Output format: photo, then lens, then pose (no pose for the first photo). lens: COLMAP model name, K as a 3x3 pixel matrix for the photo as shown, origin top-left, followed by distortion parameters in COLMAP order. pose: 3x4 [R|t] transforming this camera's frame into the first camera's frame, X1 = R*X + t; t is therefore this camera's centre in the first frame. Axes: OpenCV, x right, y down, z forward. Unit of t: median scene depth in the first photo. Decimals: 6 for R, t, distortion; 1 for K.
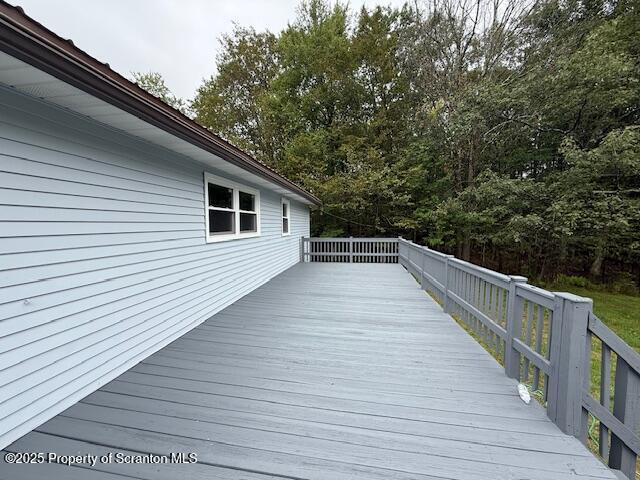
lens RADIAL K [[256.1, 0, 318.1], [0, 256.1, 240.7], [0, 0, 1]] dist [0.001907, 0.000454]
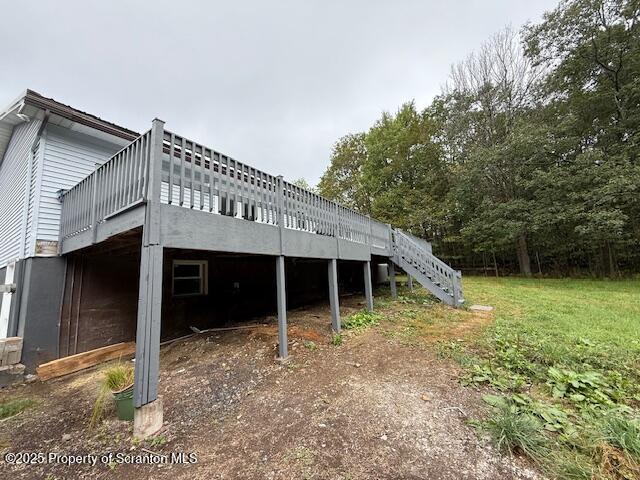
lens RADIAL K [[256.1, 0, 318.5], [0, 256.1, 242.5], [0, 0, 1]] dist [0.001907, 0.000454]
pose [[0.909200, -0.106099, -0.402614, 0.122162], [0.028447, 0.980557, -0.194160, 0.121035], [0.415387, 0.165077, 0.894541, -0.363429]]
